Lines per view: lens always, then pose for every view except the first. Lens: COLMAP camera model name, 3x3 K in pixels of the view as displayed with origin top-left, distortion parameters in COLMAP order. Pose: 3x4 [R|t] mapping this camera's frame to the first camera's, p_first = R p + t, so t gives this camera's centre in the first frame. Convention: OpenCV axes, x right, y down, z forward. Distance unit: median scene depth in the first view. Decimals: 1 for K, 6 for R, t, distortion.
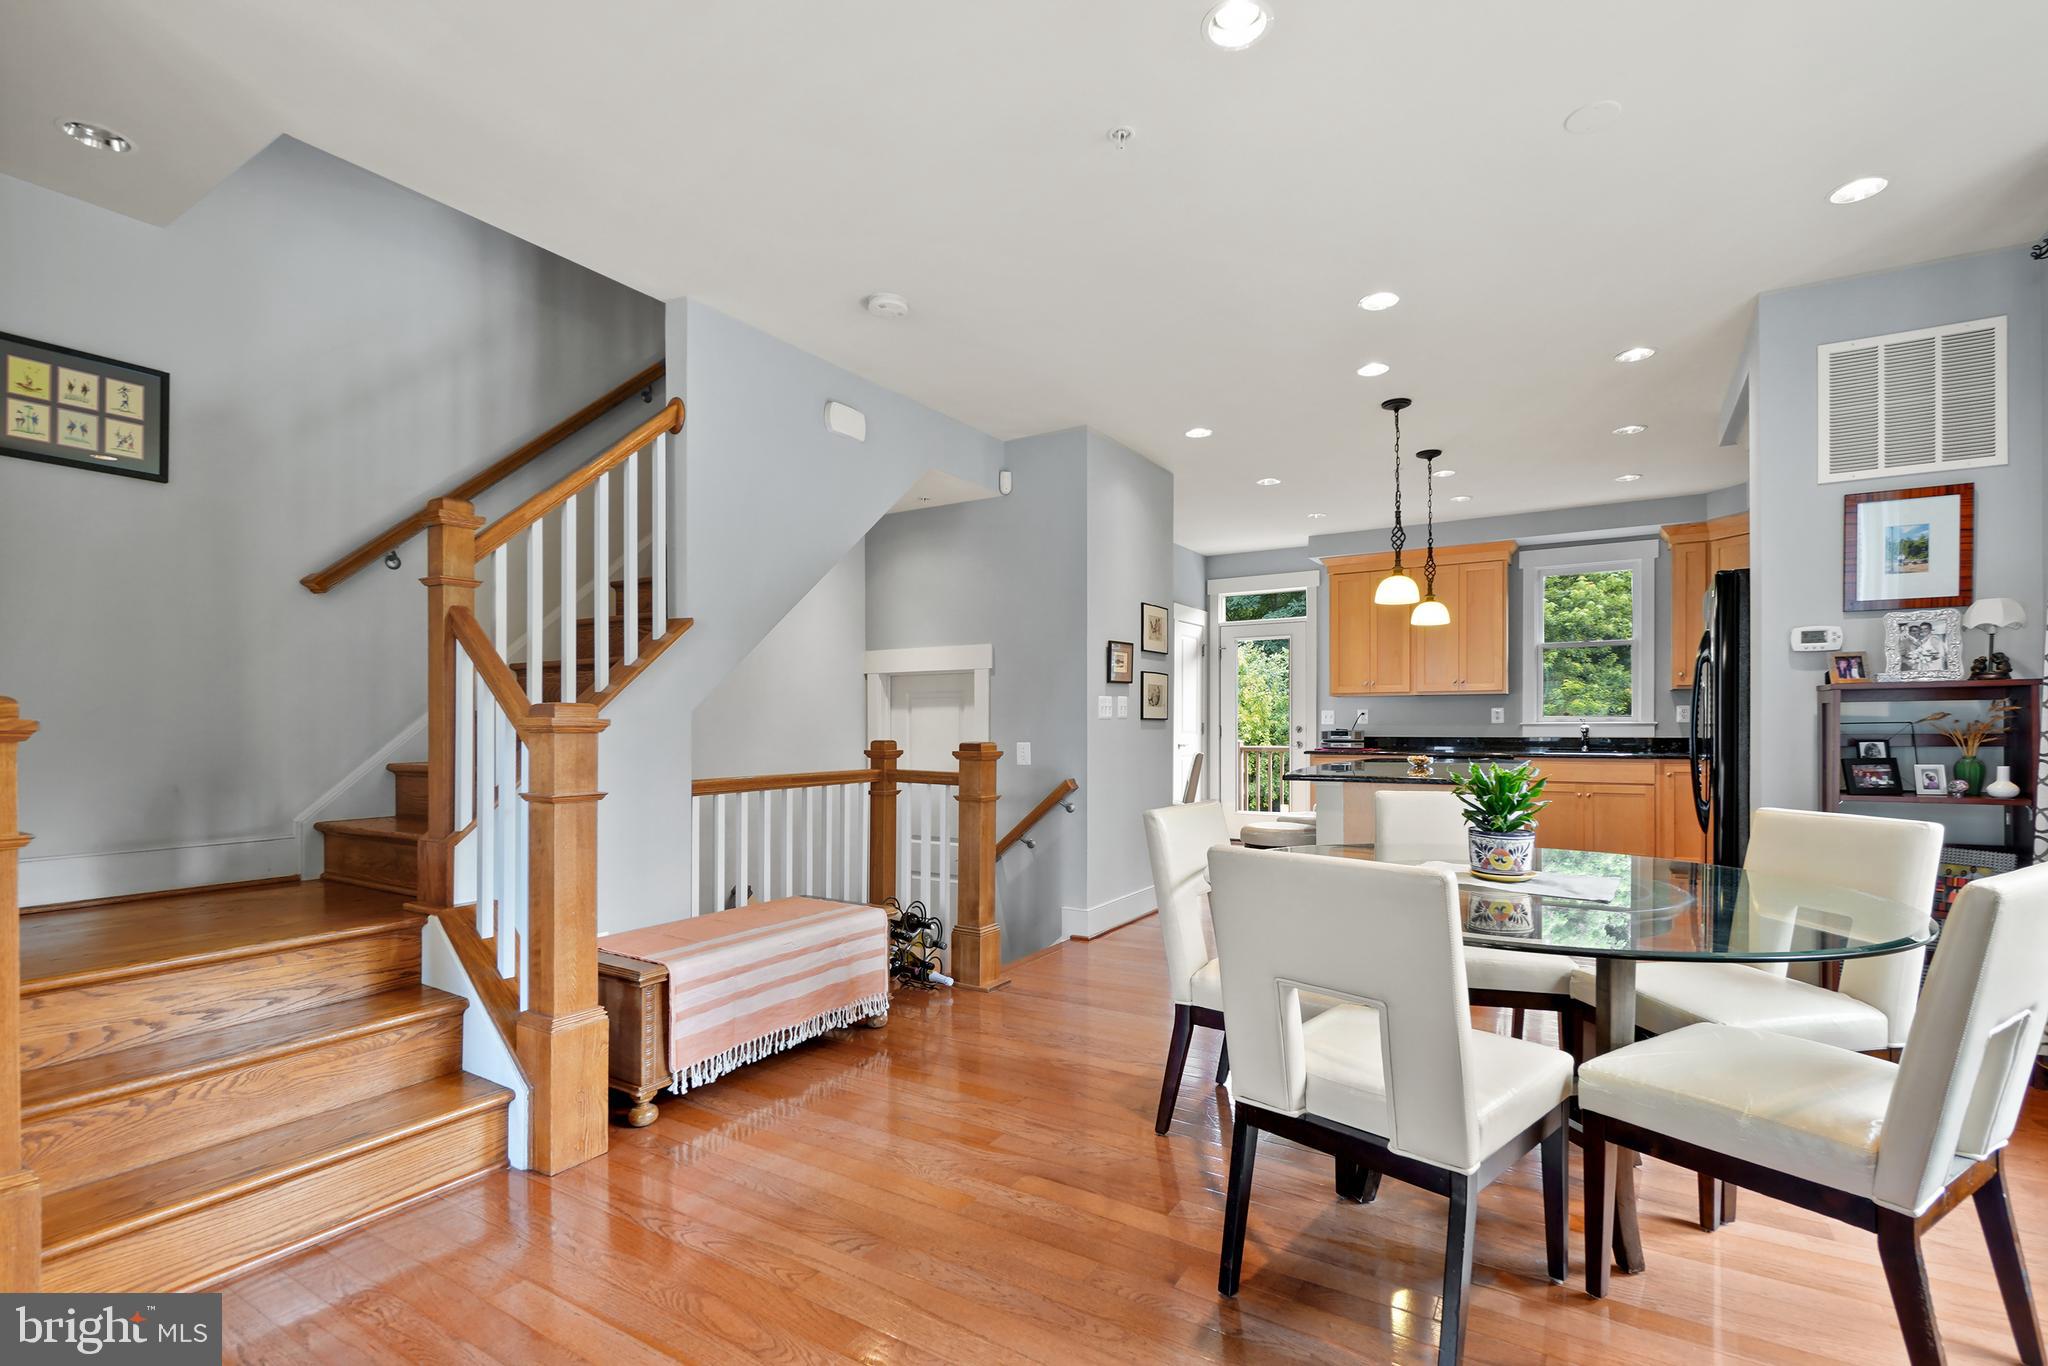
lens RADIAL K [[913.4, 0, 1061.9], [0, 913.4, 731.4], [0, 0, 1]] dist [-0.010773, 0.002709]
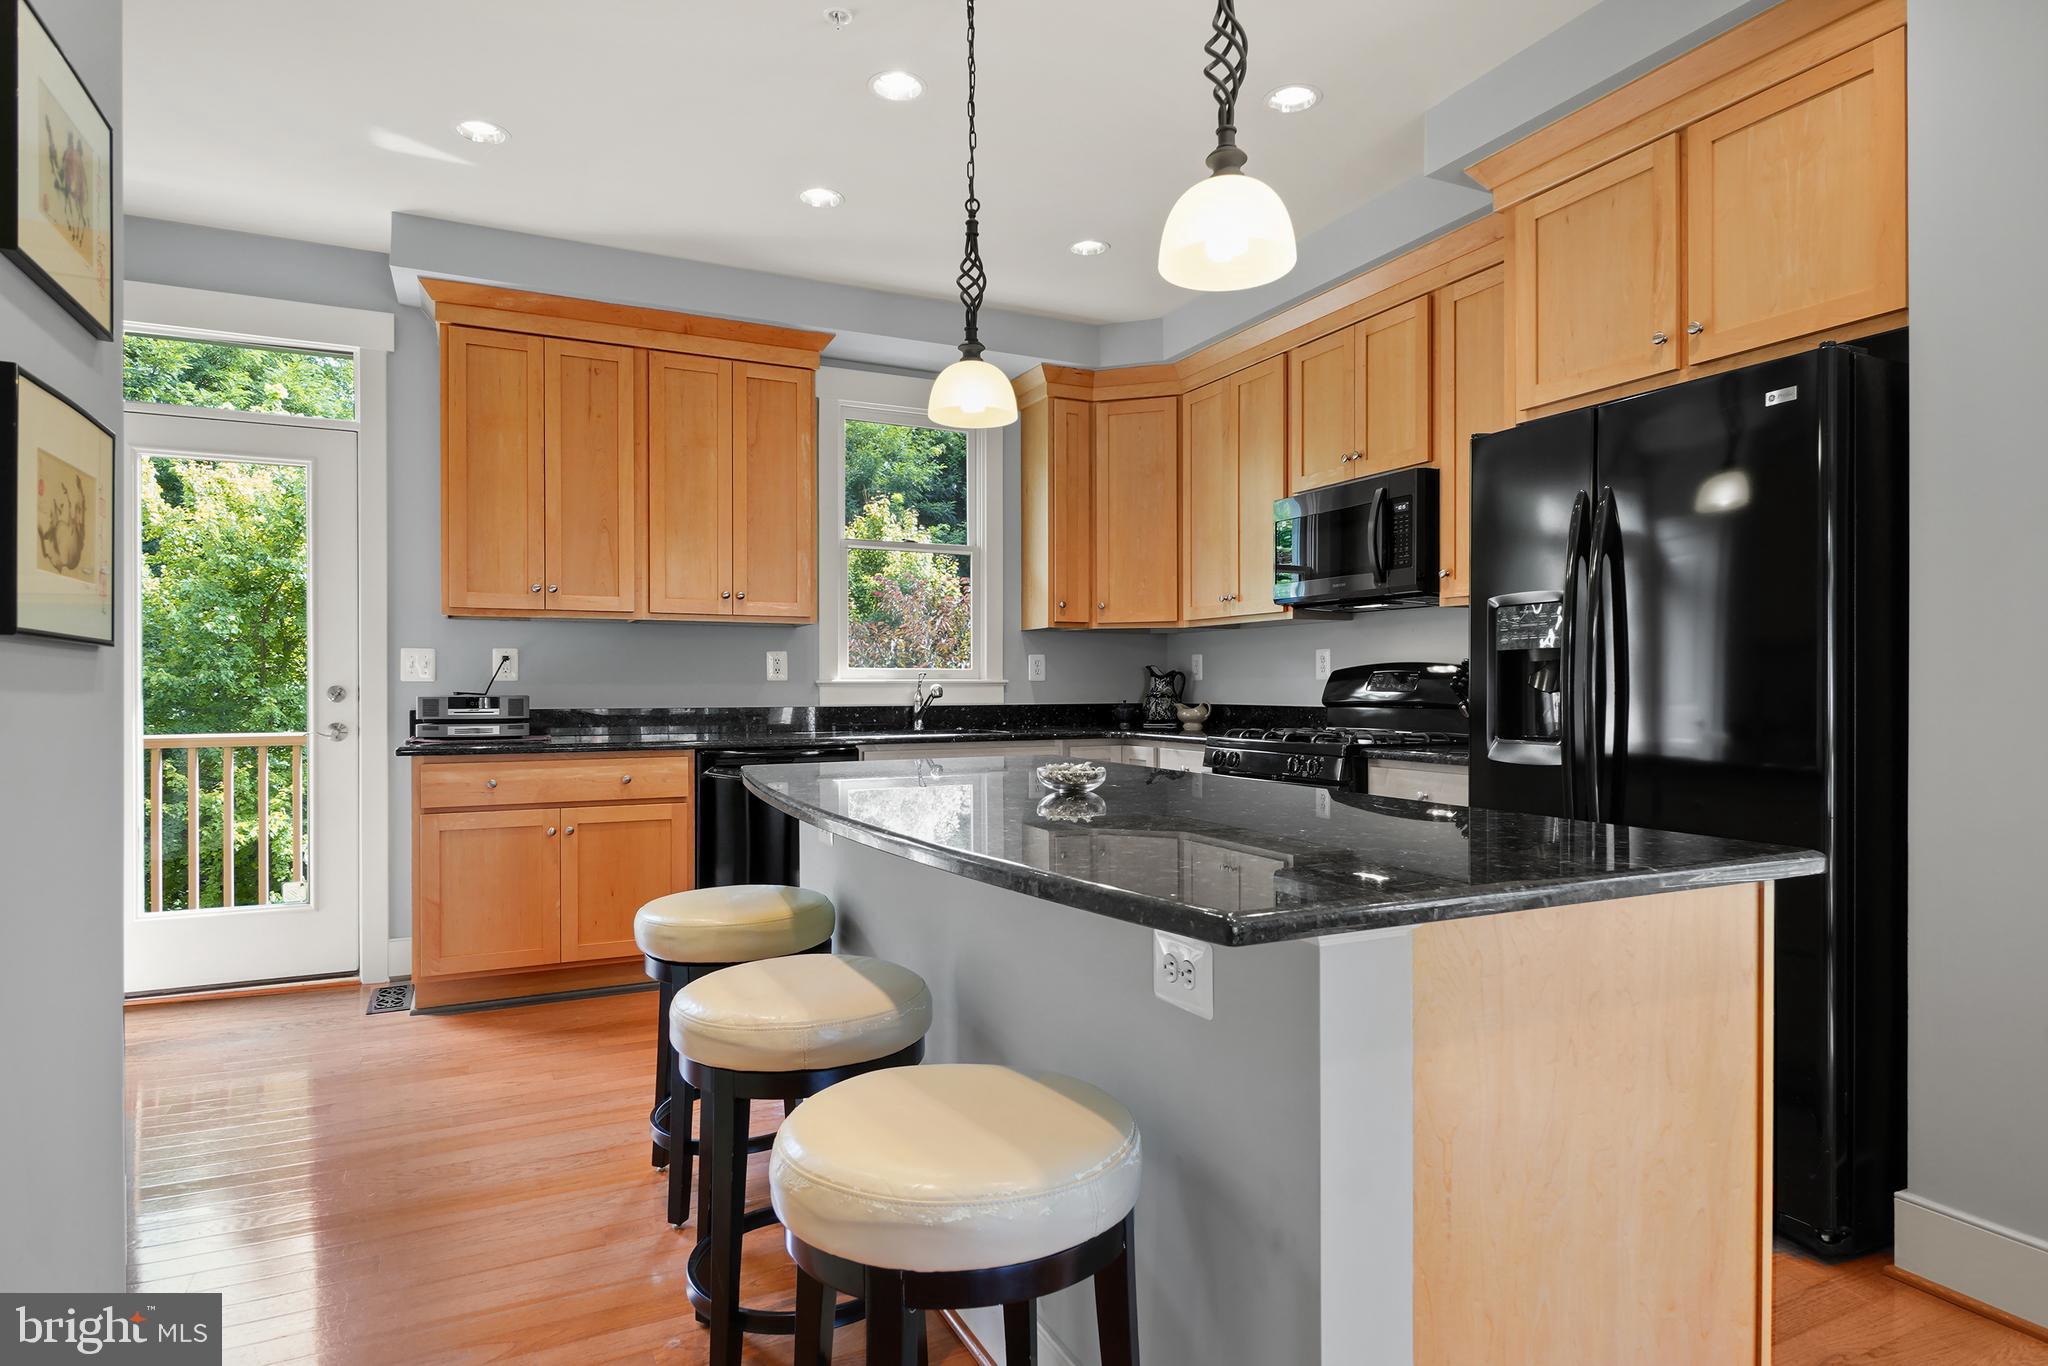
lens RADIAL K [[1113.6, 0, 1017.7], [0, 1113.6, 695.1], [0, 0, 1]] dist [0.002906, -0.001206]
pose [[0.547404, -0.003448, 0.836861, 0.012045], [0.004888, 0.999988, 0.000922, -0.000577], [-0.836854, 0.003586, 0.547414, 0.563568]]
